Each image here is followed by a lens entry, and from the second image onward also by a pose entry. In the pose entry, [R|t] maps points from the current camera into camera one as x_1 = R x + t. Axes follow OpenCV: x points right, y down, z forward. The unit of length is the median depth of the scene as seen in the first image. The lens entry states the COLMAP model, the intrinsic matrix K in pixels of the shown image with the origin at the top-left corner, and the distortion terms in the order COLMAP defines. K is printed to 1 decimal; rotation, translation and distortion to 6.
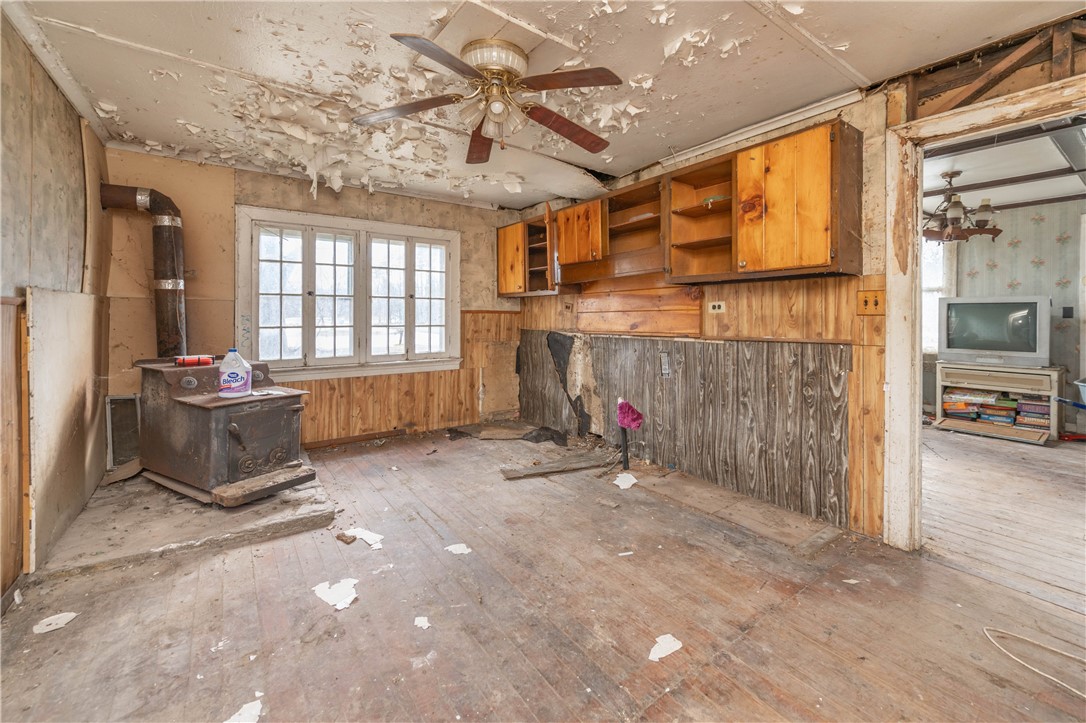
lens RADIAL K [[452.7, 0, 544.6], [0, 452.7, 315.8], [0, 0, 1]] dist [0.000442, -0.000244]
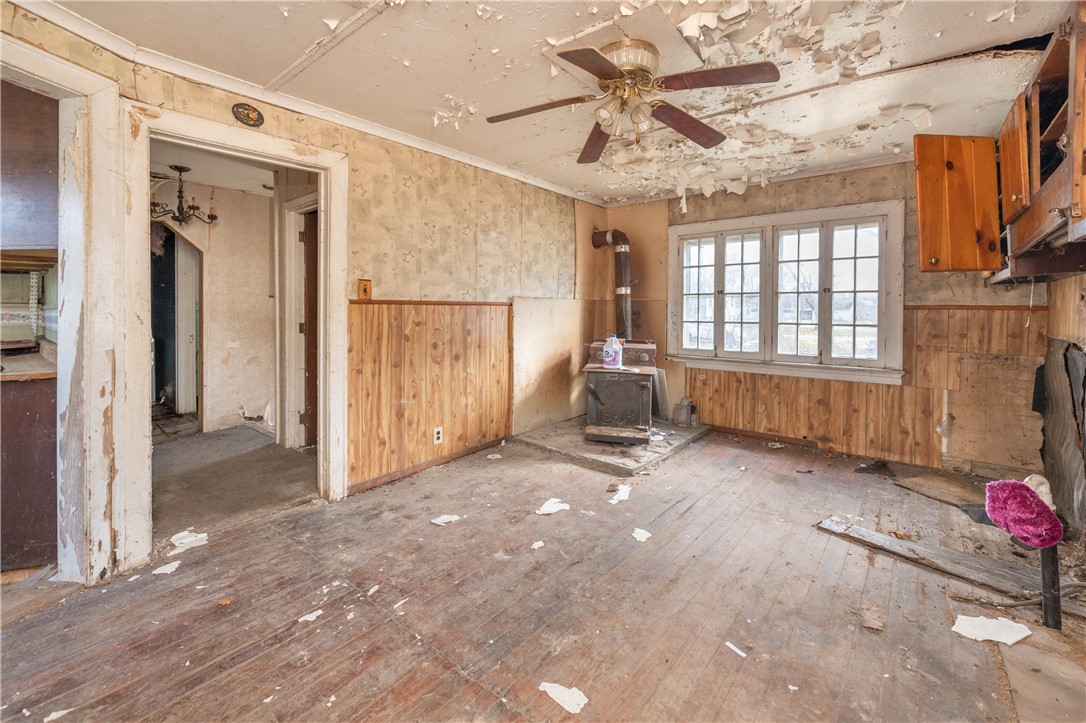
lens RADIAL K [[444.6, 0, 544.7], [0, 444.6, 313.7], [0, 0, 1]] dist [0.000579, 0.000209]
pose [[0.271927, 0.005619, -0.962301, 0.401790], [-0.006262, 0.999972, 0.004070, 0.001561], [0.962297, 0.004919, 0.271955, 0.276629]]
